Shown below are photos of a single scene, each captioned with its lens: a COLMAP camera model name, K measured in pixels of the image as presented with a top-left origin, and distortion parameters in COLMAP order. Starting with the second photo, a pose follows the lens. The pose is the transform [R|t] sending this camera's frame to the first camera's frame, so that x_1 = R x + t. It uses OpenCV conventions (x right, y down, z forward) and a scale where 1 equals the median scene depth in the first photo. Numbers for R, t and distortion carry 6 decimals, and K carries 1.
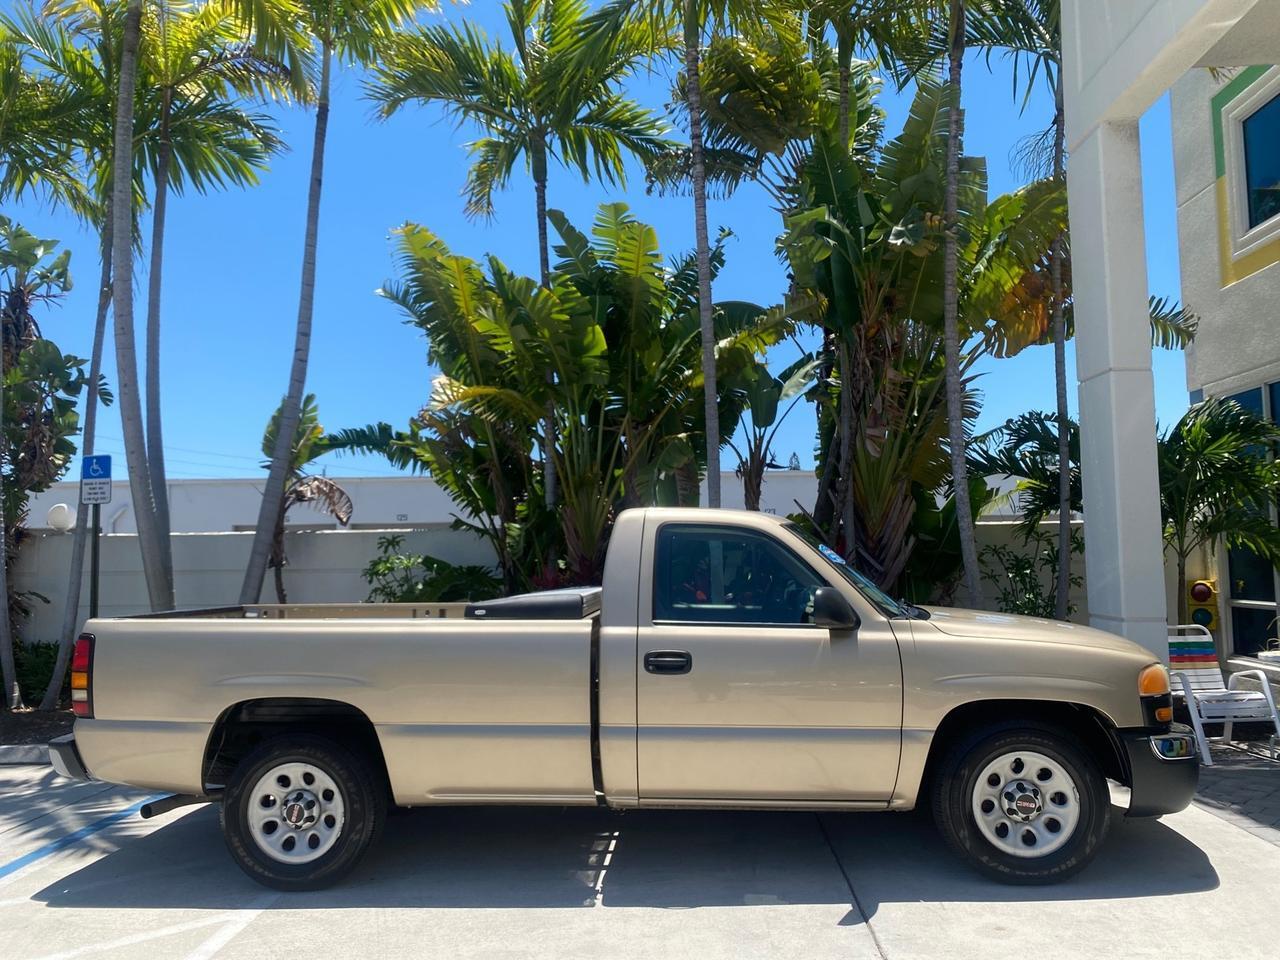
lens RADIAL K [[985.9, 0, 636.5], [0, 985.9, 481.6], [0, 0, 1]] dist [0.020994, -0.023367]
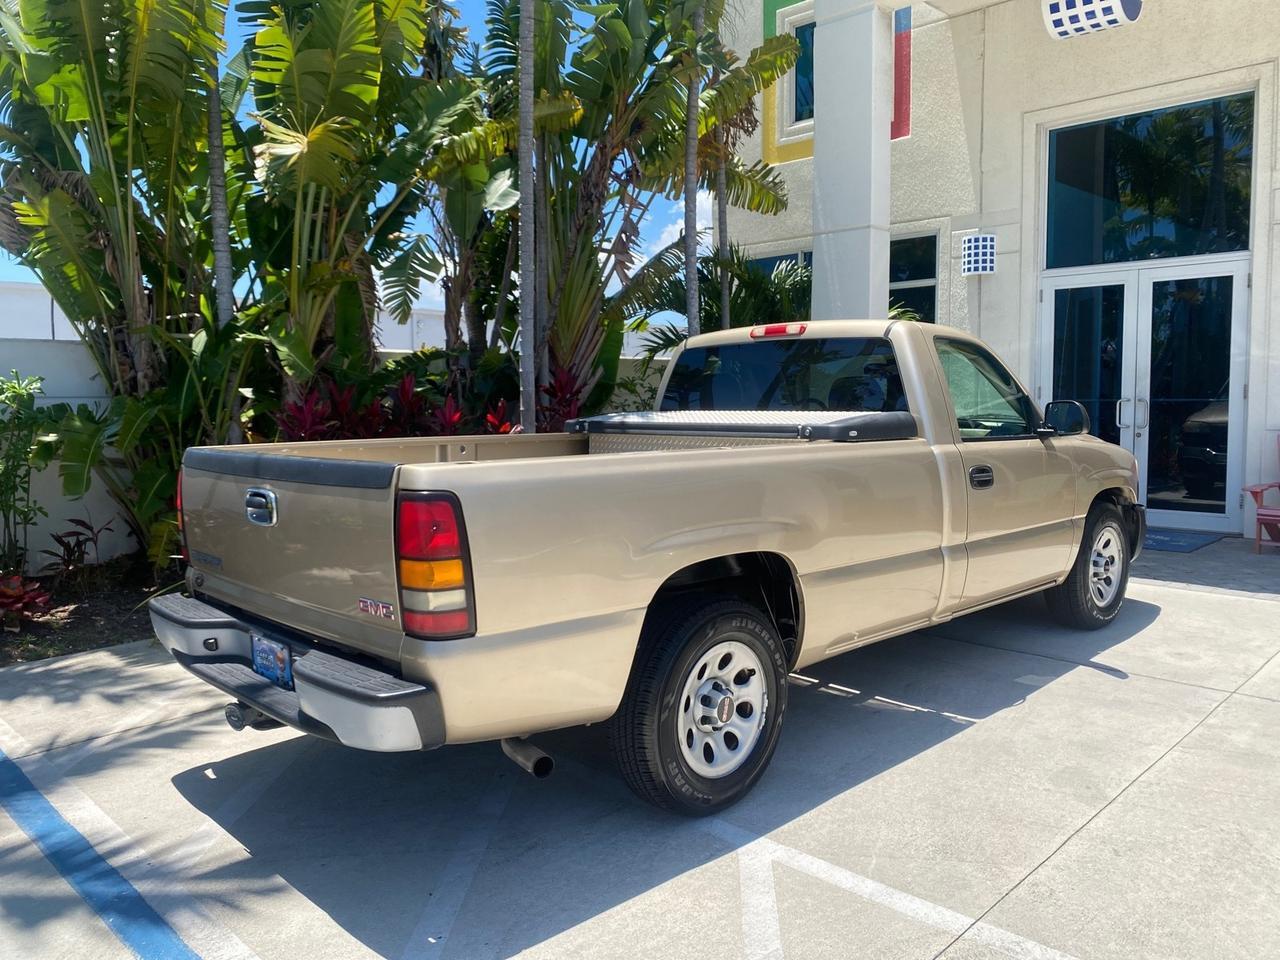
lens RADIAL K [[985.9, 0, 632.0], [0, 985.9, 472.9], [0, 0, 1]] dist [0.020994, -0.023367]
pose [[0.673046, -0.055014, 0.737552, -0.448910], [-0.054082, 0.990899, 0.123264, 0.036728], [-0.737621, -0.122851, 0.663945, 0.286057]]
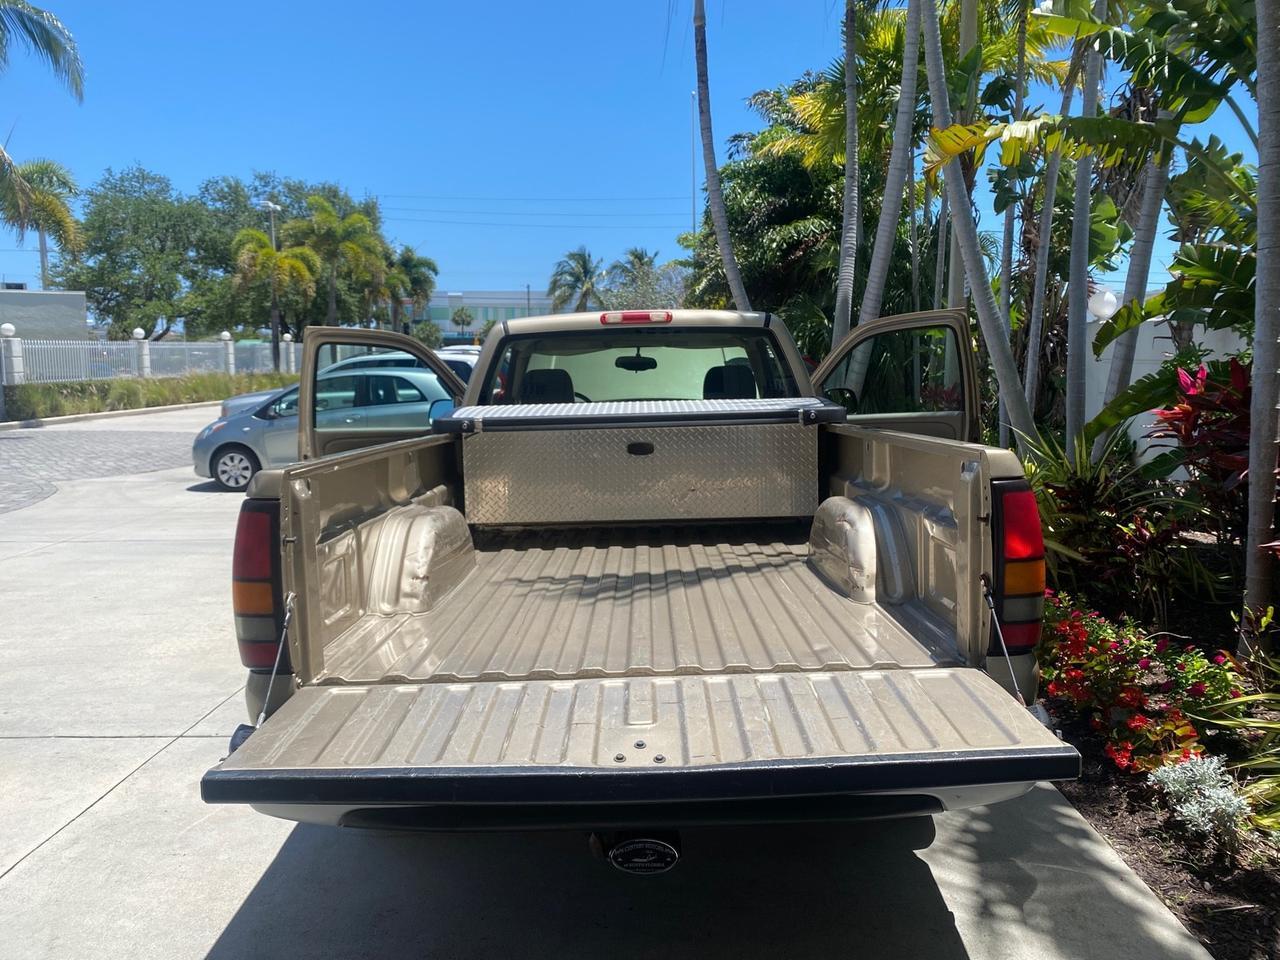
lens RADIAL K [[985.9, 0, 642.5], [0, 985.9, 482.9], [0, 0, 1]] dist [0.020994, -0.023367]
pose [[0.033117, 0.146343, -0.988679, 0.512095], [0.081370, 0.985543, 0.148604, 0.030910], [0.996134, -0.085370, 0.020730, 0.576935]]
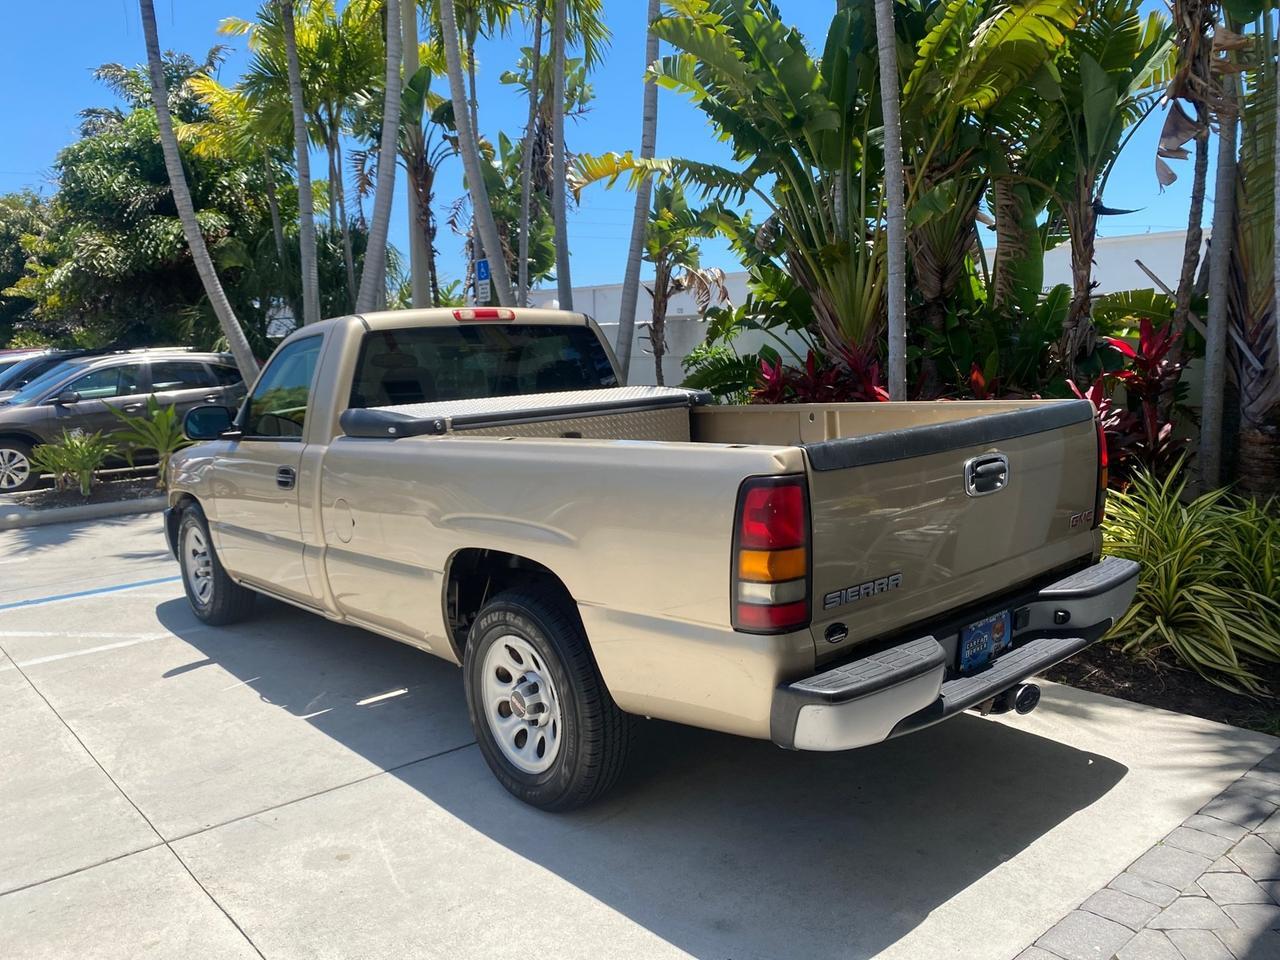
lens RADIAL K [[985.9, 0, 644.9], [0, 985.9, 479.4], [0, 0, 1]] dist [0.020994, -0.023367]
pose [[0.685861, 0.099227, -0.720936, 0.438879], [0.064318, 0.978519, 0.195868, 0.010984], [0.724884, -0.180707, 0.664746, 0.294200]]
